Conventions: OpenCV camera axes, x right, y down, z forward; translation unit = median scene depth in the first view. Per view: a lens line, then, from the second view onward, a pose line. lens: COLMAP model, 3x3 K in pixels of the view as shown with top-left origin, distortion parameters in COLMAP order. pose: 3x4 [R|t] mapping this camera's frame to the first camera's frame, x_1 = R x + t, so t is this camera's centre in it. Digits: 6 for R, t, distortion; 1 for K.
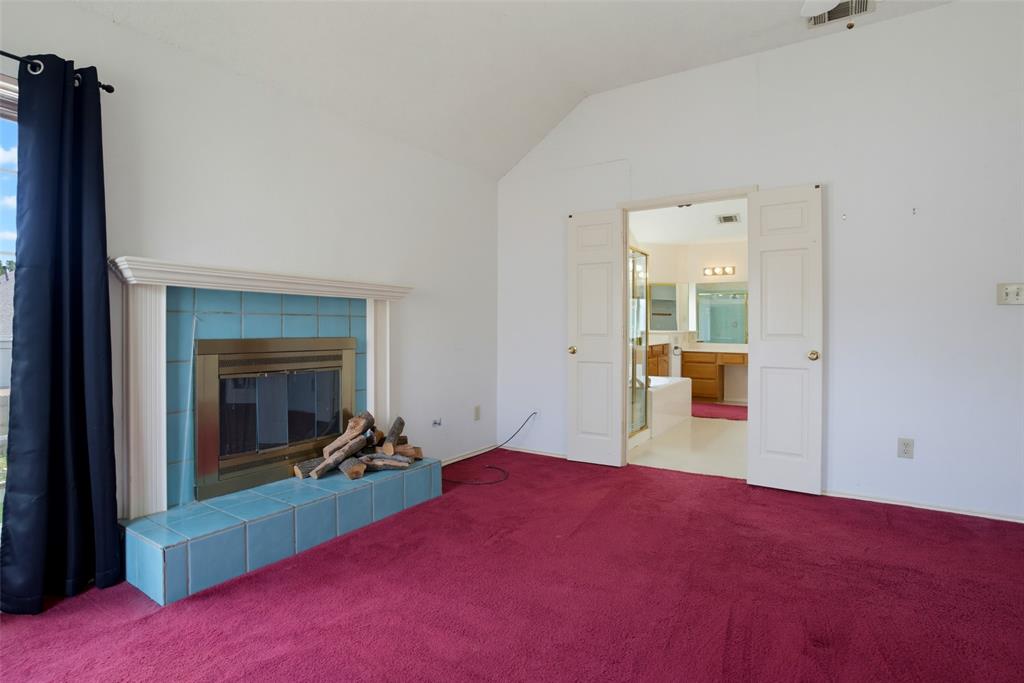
lens RADIAL K [[512.6, 0, 512.0], [0, 512.6, 332.4], [0, 0, 1]] dist [-0.072859, 0.034757]
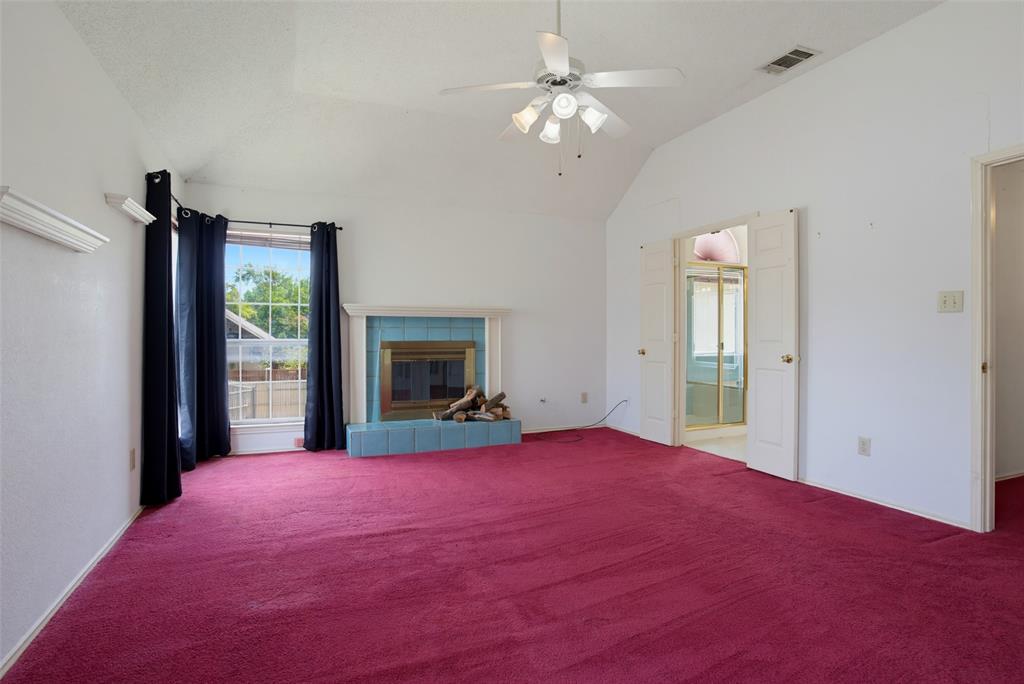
lens RADIAL K [[518.0, 0, 512.0], [0, 518.0, 342.0], [0, 0, 1]] dist [-0.070760, 0.039879]
pose [[0.829751, 0.006870, -0.558092, 0.791330], [-0.001043, 0.999942, 0.010758, -0.004723], [0.558133, -0.008345, 0.829709, -0.348665]]
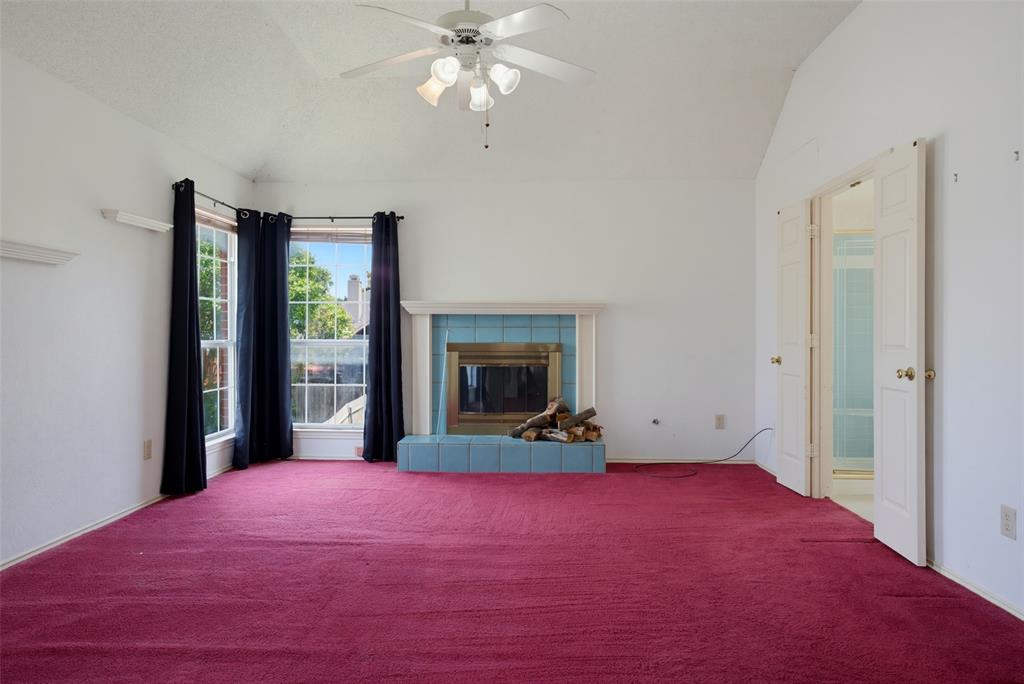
lens RADIAL K [[676.1, 0, 512.0], [0, 676.1, 342.0], [0, 0, 1]] dist [0.001450, 0.001064]
pose [[0.515129, 0.008926, -0.857066, 1.256197], [-0.004897, 0.999960, 0.007471, -0.006377], [0.857099, 0.000348, 0.515152, -0.026739]]
